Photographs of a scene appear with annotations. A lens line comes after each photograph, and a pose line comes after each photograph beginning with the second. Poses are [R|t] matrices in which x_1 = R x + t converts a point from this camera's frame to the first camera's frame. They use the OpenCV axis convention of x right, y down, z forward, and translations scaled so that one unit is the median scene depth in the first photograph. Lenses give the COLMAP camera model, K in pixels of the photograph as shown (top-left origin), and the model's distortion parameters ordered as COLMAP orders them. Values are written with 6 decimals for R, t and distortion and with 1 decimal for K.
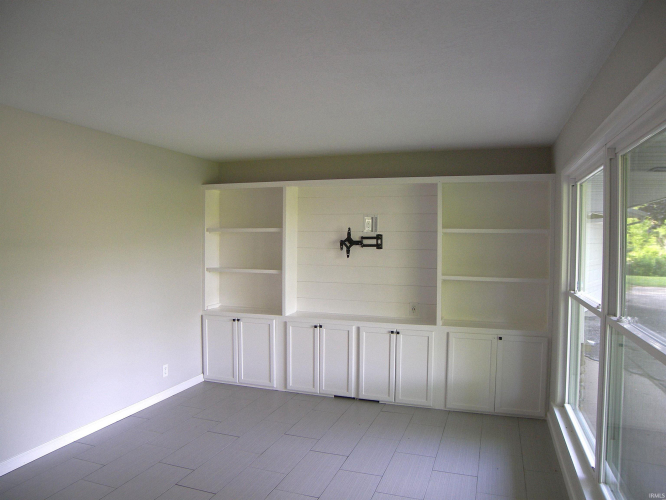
lens RADIAL K [[474.9, 0, 336.0], [0, 474.9, 253.6], [0, 0, 1]] dist [-0.142600, 0.103325]
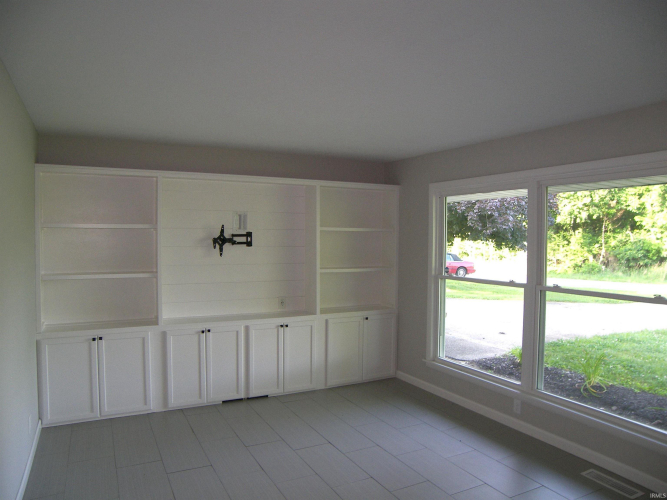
lens RADIAL K [[475.7, 0, 336.5], [0, 475.7, 253.6], [0, 0, 1]] dist [-0.142600, 0.103325]
pose [[0.692867, -0.026964, 0.720561, -0.522881], [0.020058, 0.999635, 0.018120, -0.009351], [-0.720787, 0.001898, 0.693154, 0.180913]]
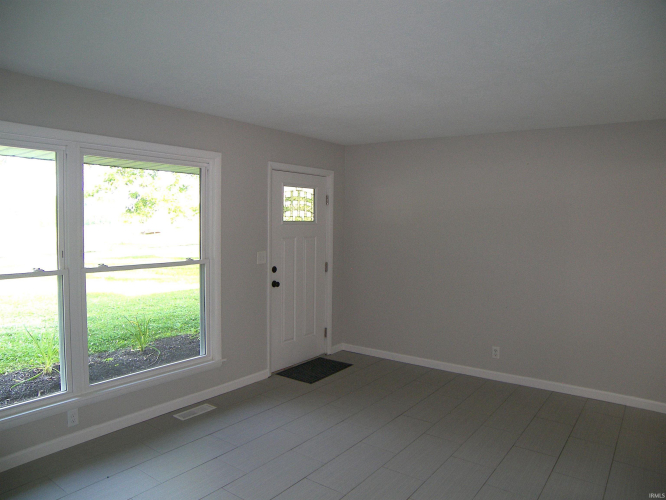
lens RADIAL K [[474.9, 0, 336.0], [0, 474.9, 253.6], [0, 0, 1]] dist [-0.142600, 0.103325]
pose [[-0.953716, -0.049752, 0.296565, -0.273040], [-0.019715, 0.994441, 0.103430, -0.032333], [-0.300063, 0.092796, -0.949395, 1.002817]]
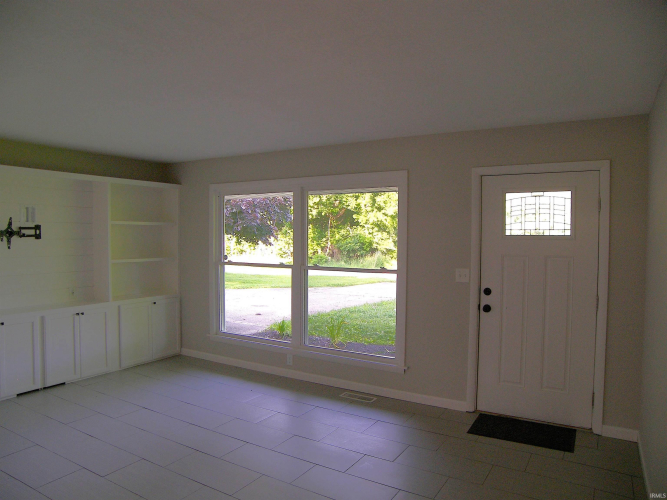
lens RADIAL K [[458.2, 0, 344.0], [0, 458.2, 249.9], [0, 0, 1]] dist [-0.191322, 0.116493]
pose [[0.204523, -0.038313, 0.978112, -0.699280], [0.023732, 0.999134, 0.034174, -0.002468], [-0.978574, 0.016223, 0.205255, 0.178030]]
